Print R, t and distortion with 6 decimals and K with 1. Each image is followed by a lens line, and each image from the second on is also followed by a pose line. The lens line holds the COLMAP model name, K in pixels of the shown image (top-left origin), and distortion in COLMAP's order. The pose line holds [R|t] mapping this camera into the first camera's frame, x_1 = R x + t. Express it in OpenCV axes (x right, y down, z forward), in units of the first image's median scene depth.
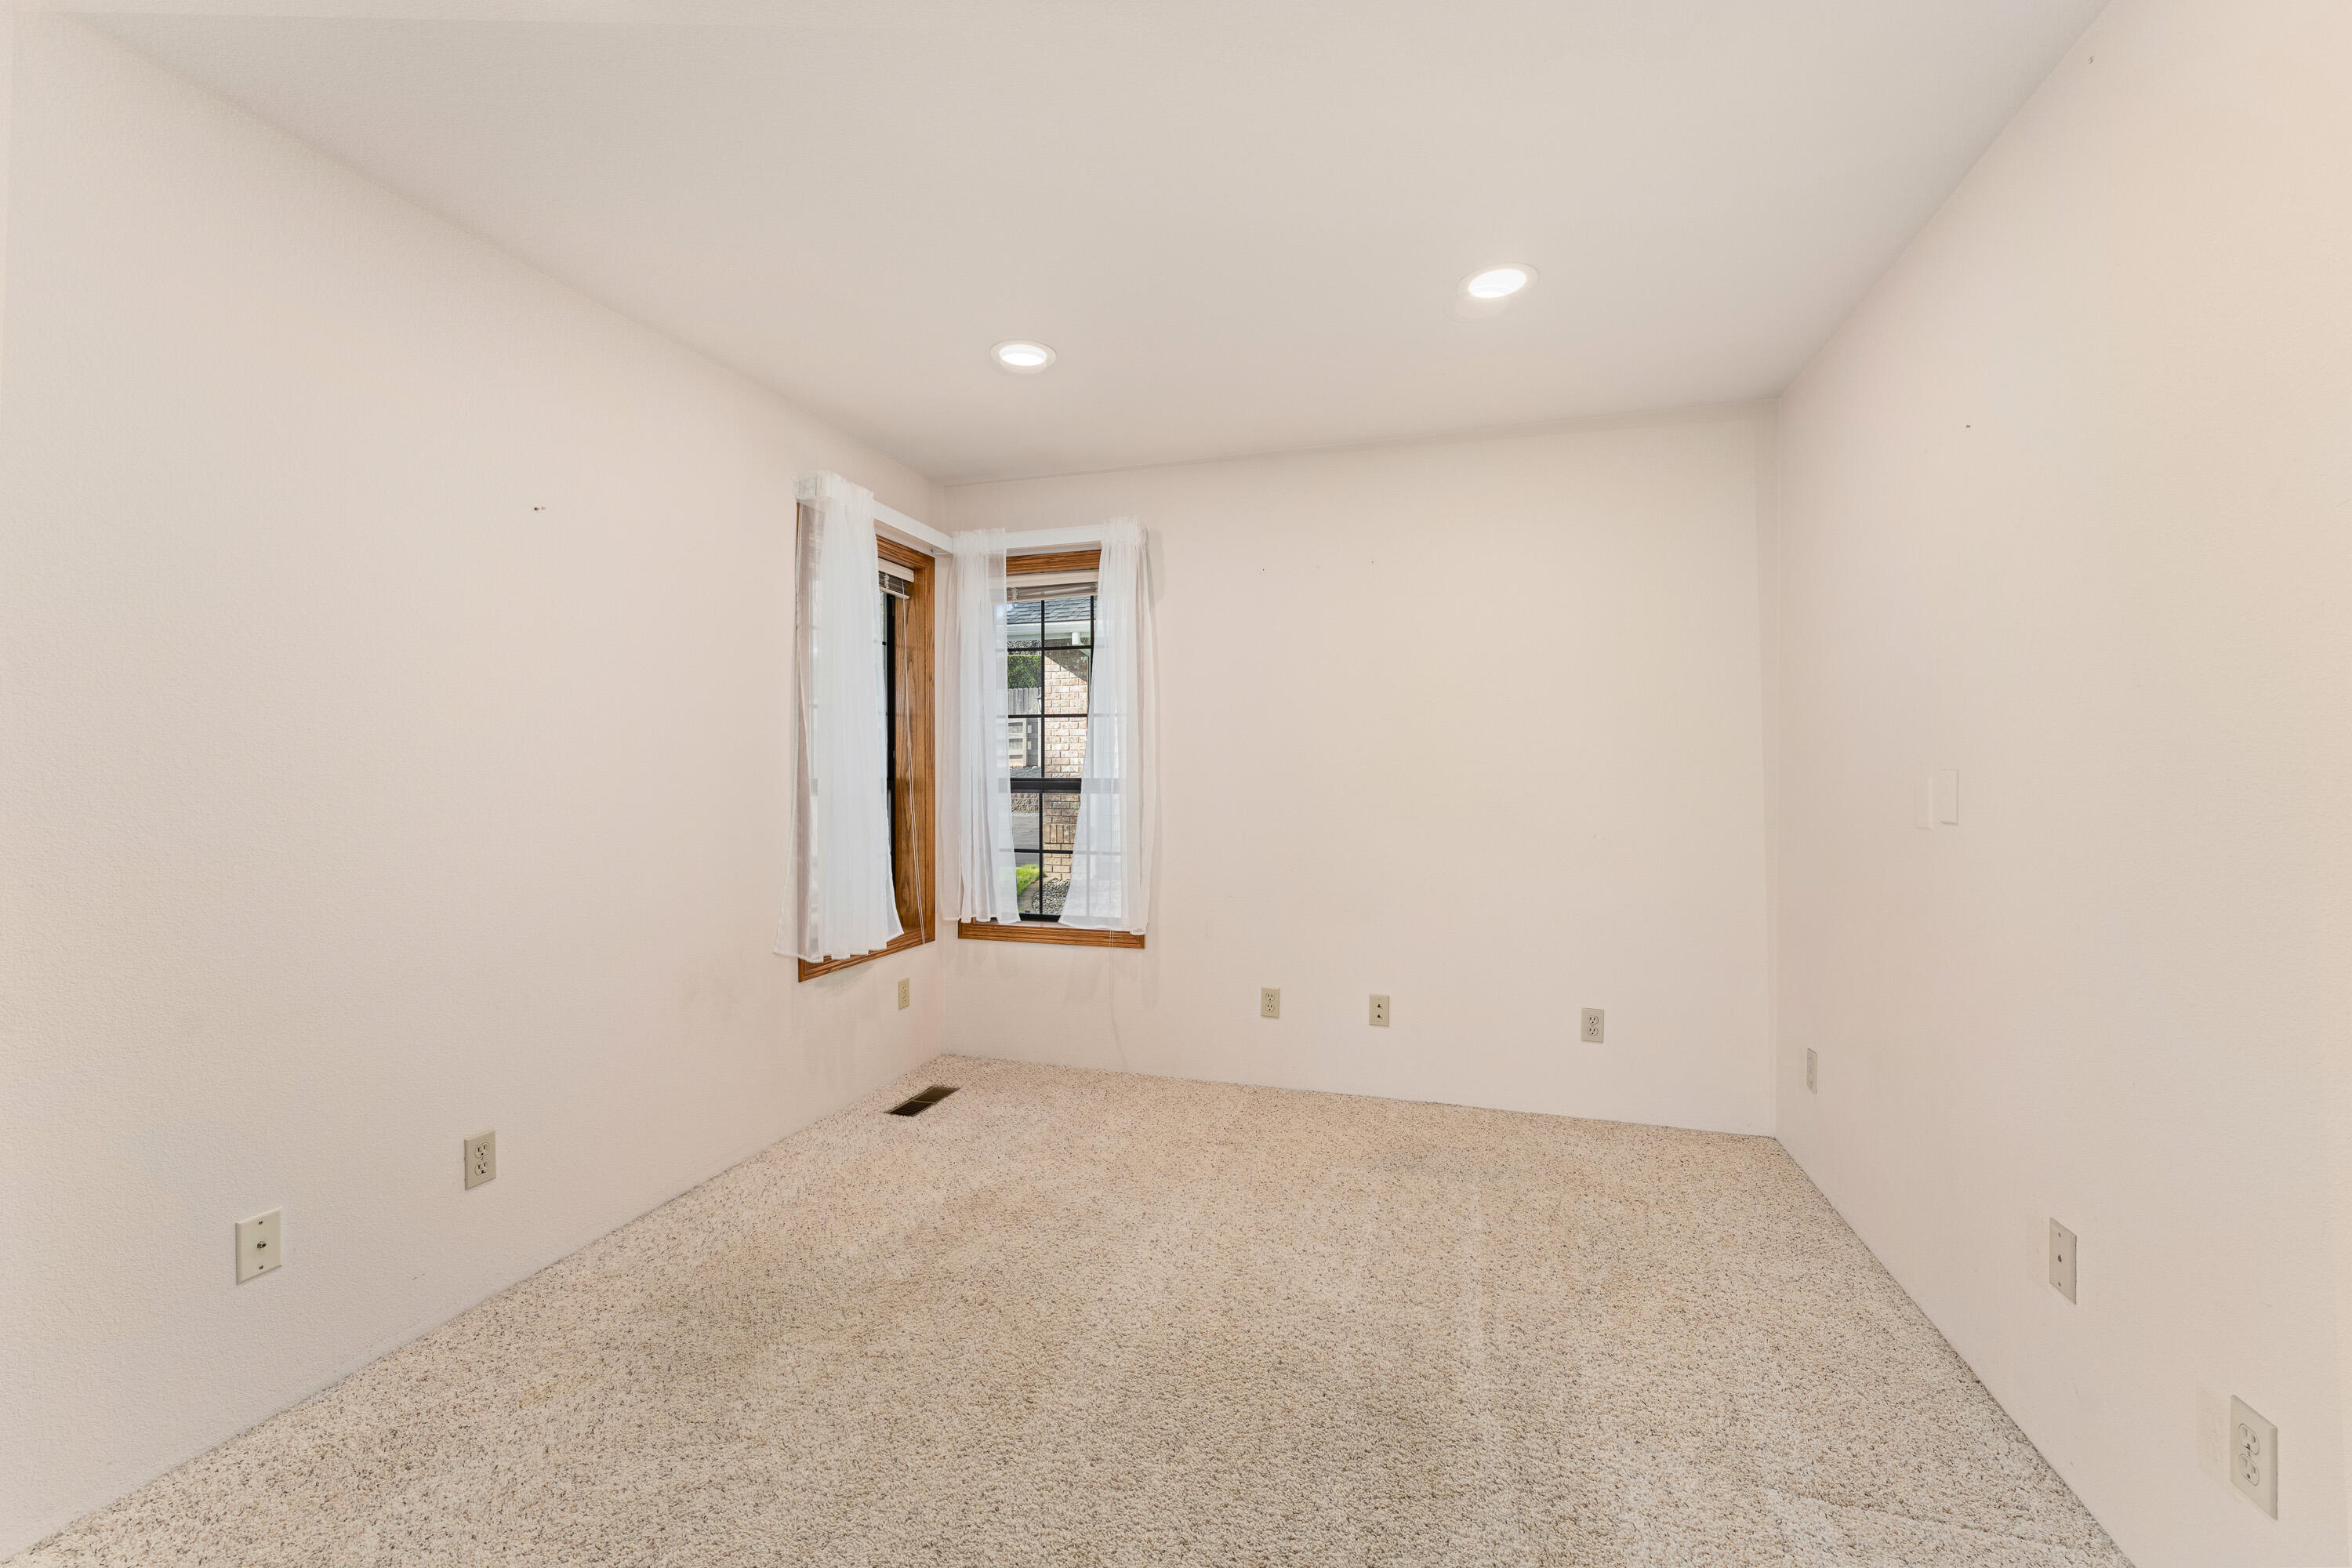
lens RADIAL K [[941.9, 0, 1179.6], [0, 941.9, 784.1], [0, 0, 1]] dist [0.001343, -0.001104]
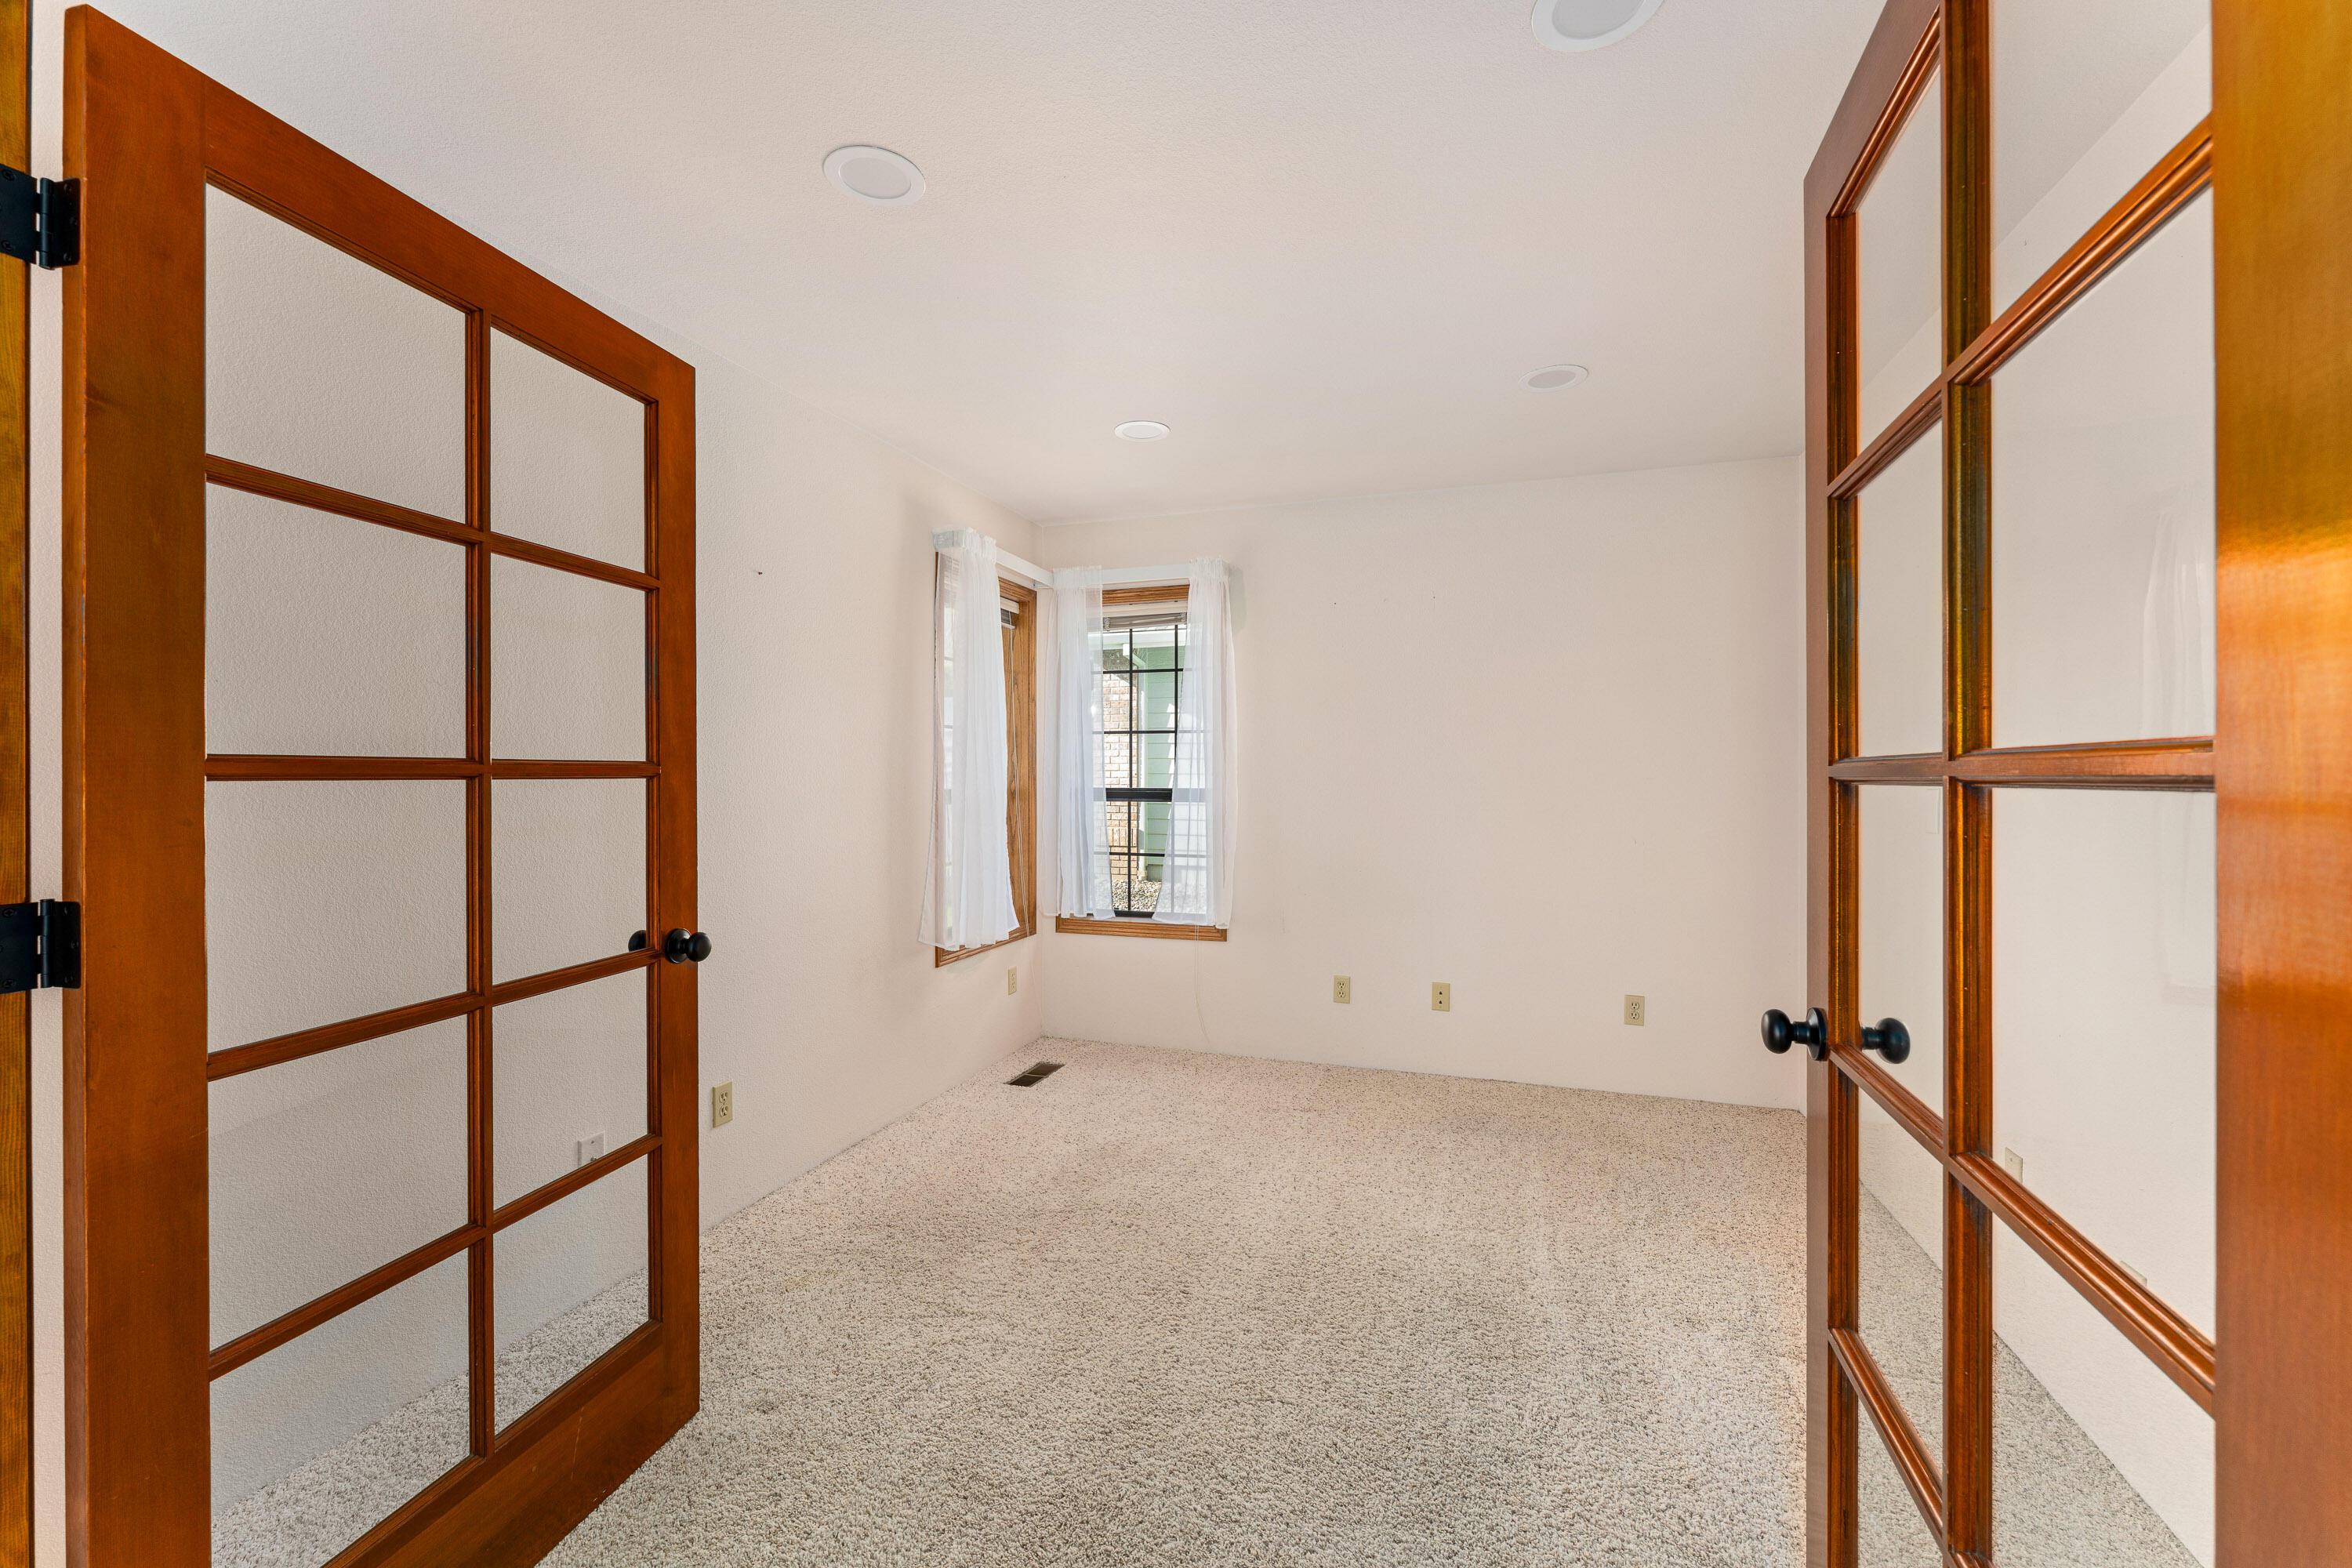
lens RADIAL K [[941.9, 0, 1182.1], [0, 941.9, 785.8], [0, 0, 1]] dist [0.001343, -0.001104]
pose [[0.999594, 0.000340, -0.028505, -0.083715], [-0.000339, 1.000000, 0.000042, -0.014403], [0.028505, -0.000032, 0.999594, -0.168463]]
